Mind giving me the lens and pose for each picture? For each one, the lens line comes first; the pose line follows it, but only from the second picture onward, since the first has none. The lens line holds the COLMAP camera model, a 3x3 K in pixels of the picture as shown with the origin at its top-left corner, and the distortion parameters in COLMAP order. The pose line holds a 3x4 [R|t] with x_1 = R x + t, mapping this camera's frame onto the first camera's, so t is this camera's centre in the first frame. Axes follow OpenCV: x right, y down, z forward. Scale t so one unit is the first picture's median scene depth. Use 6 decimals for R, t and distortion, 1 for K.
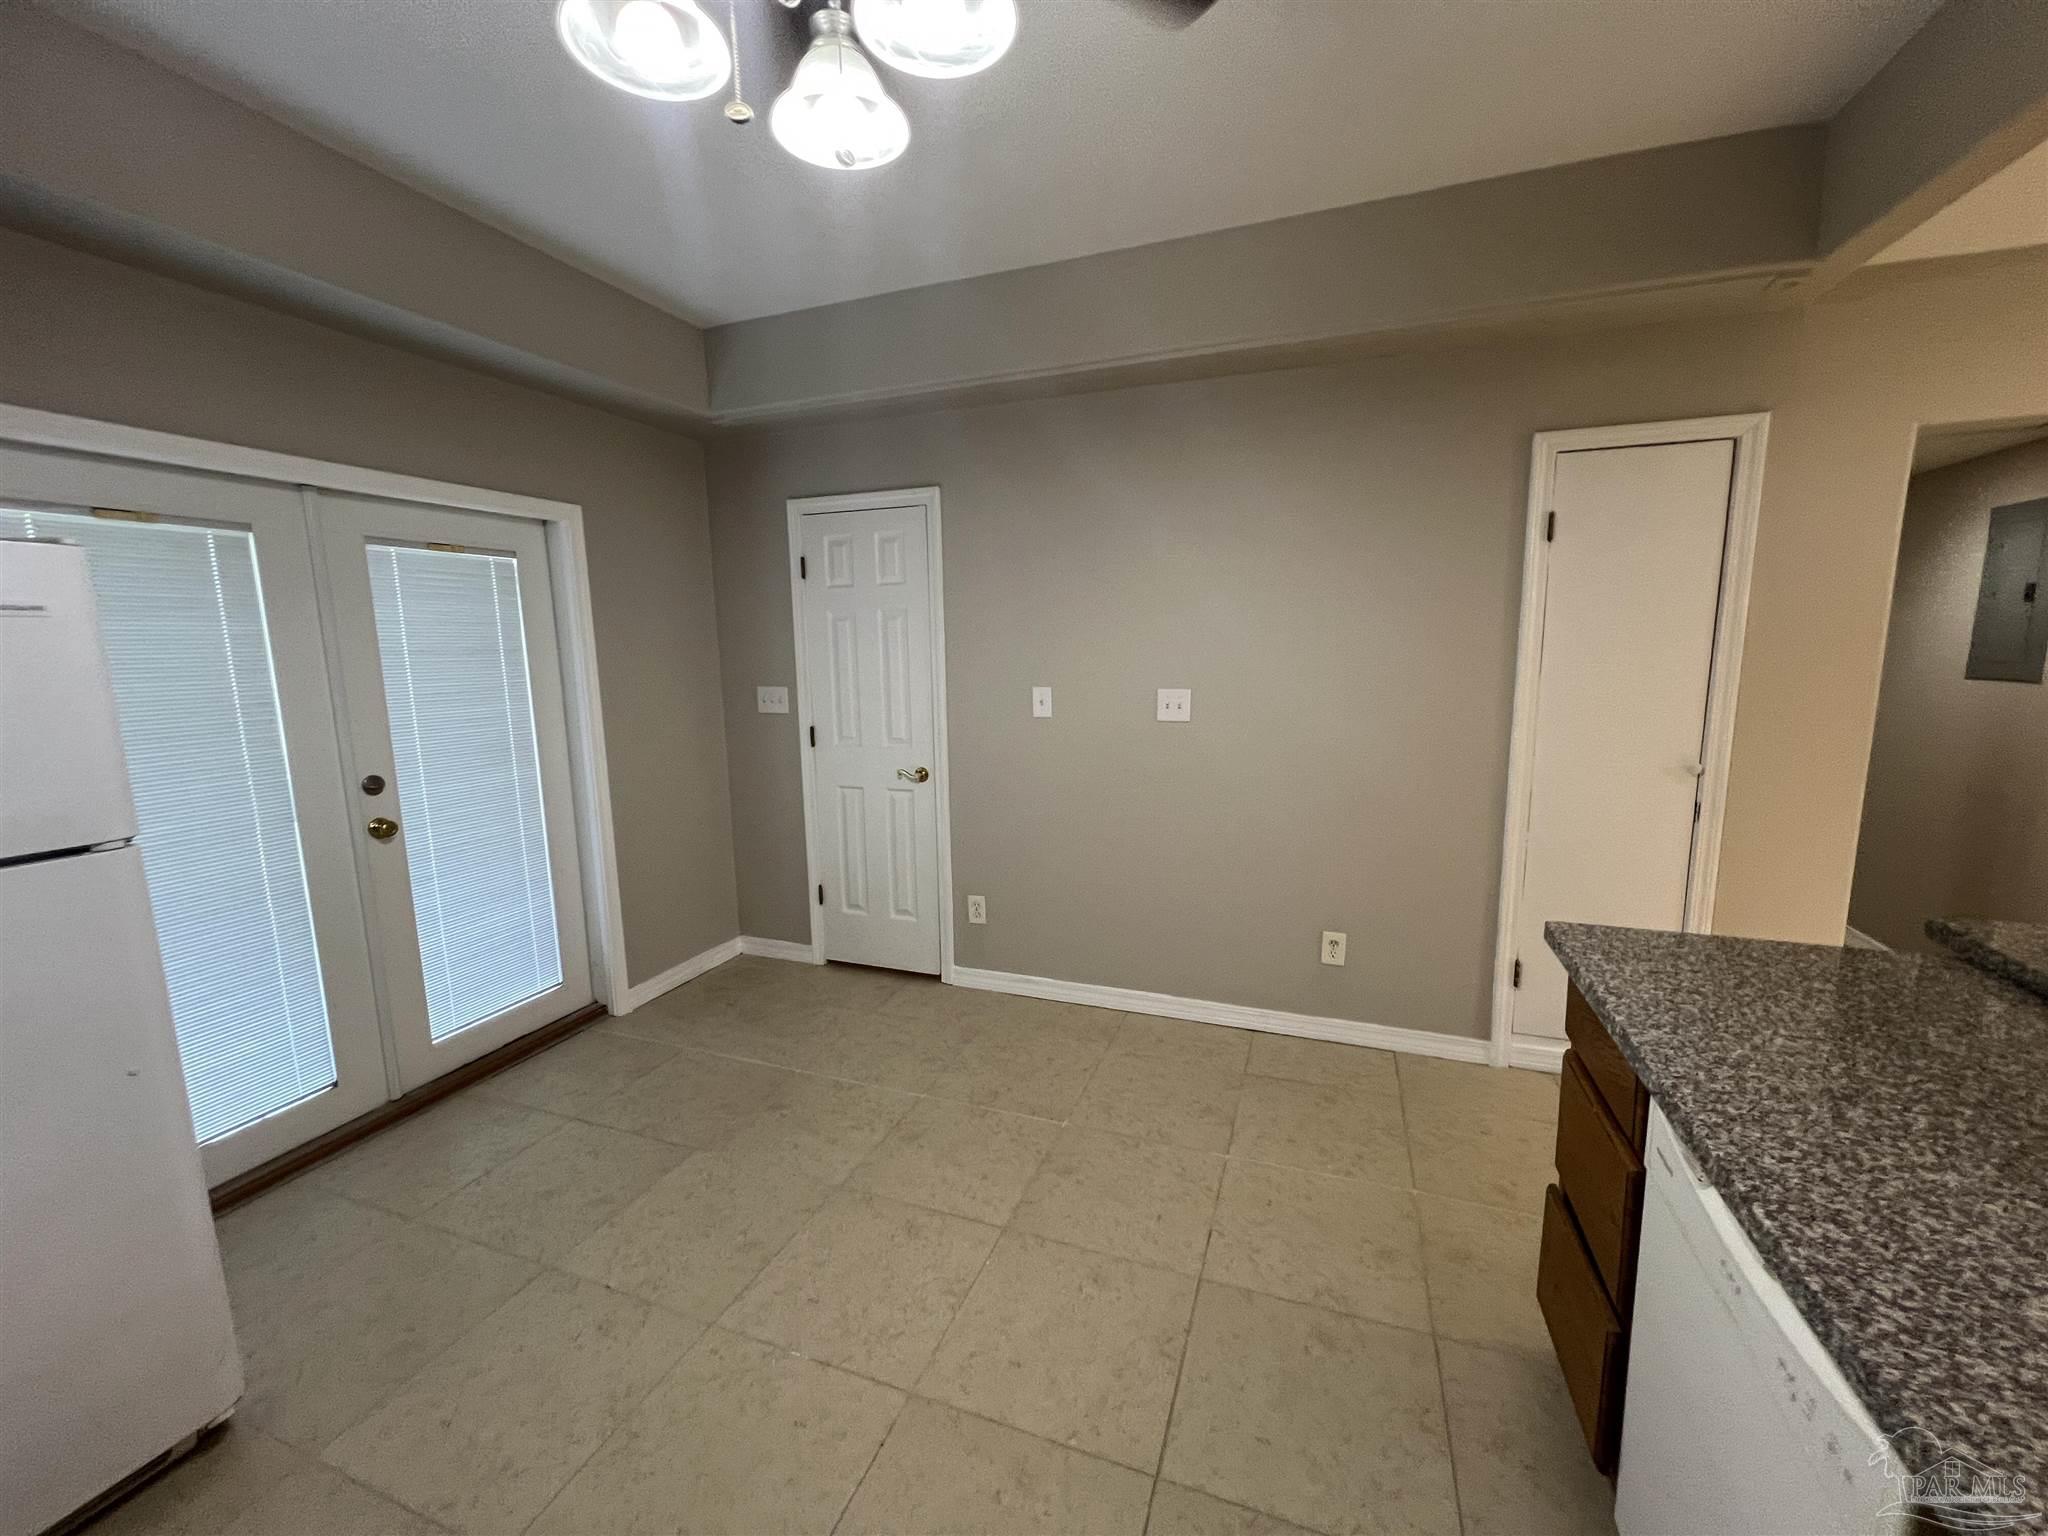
lens RADIAL K [[817.9, 0, 1027.1], [0, 817.9, 768.0], [0, 0, 1]] dist [-0.000630, -0.000117]
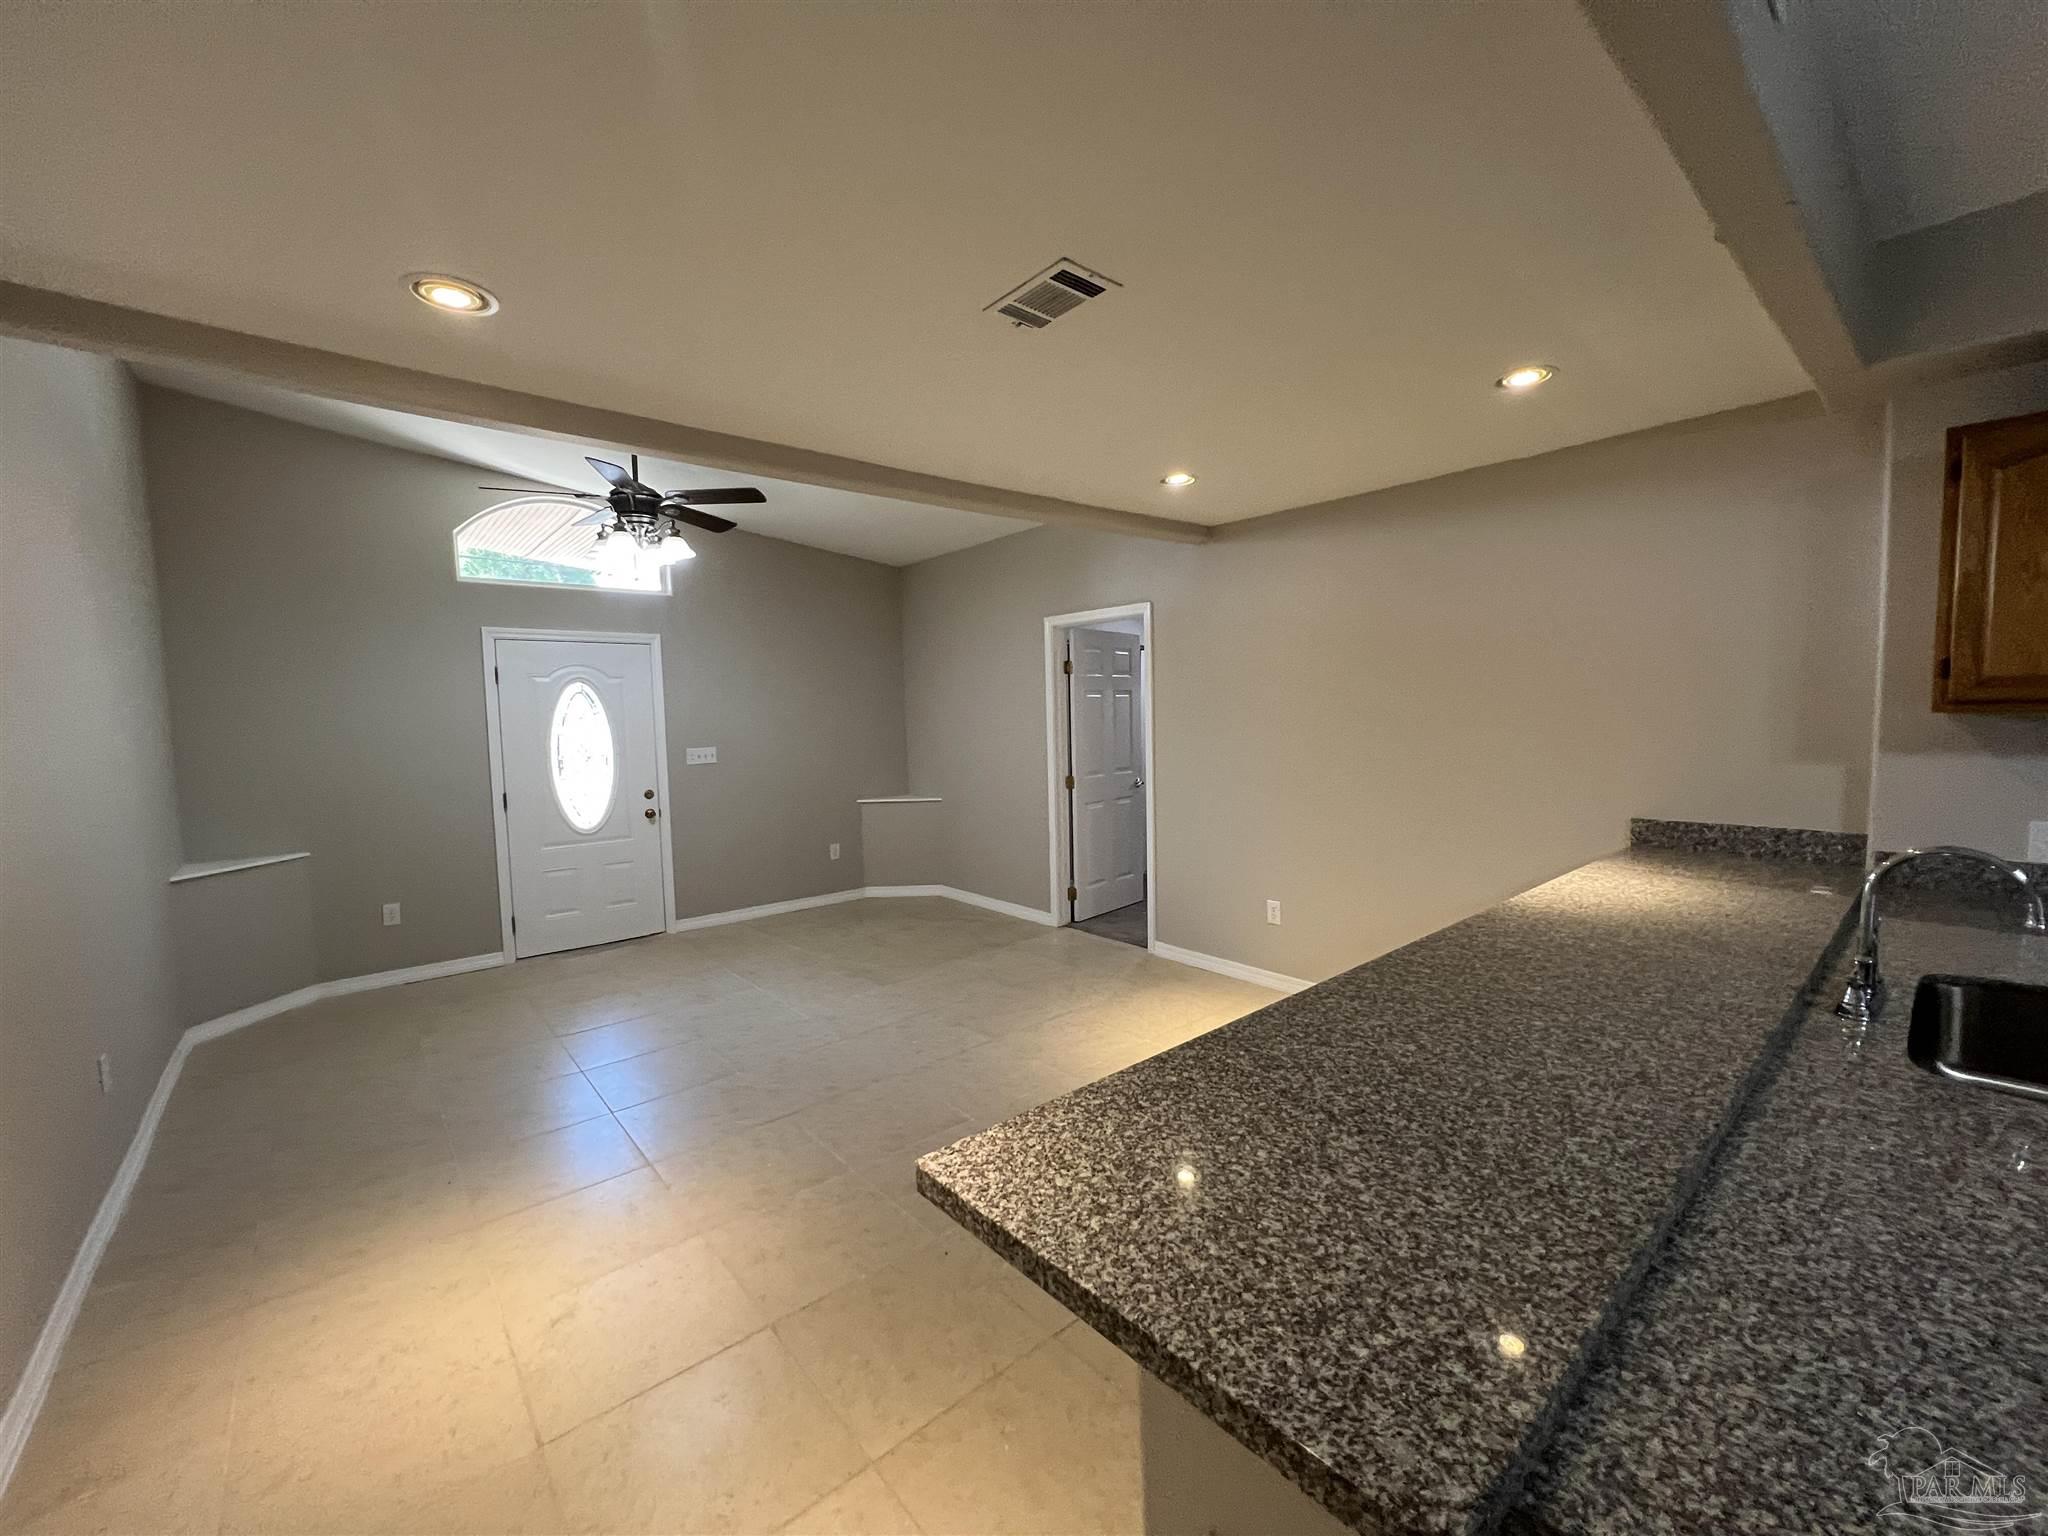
lens RADIAL K [[817.9, 0, 1027.1], [0, 817.9, 768.0], [0, 0, 1]] dist [-0.000630, -0.000117]
pose [[-0.875222, 0.002721, 0.483714, 0.612259], [0.110699, 0.974573, 0.194815, -0.130552], [-0.470885, 0.224053, -0.853269, 0.735527]]
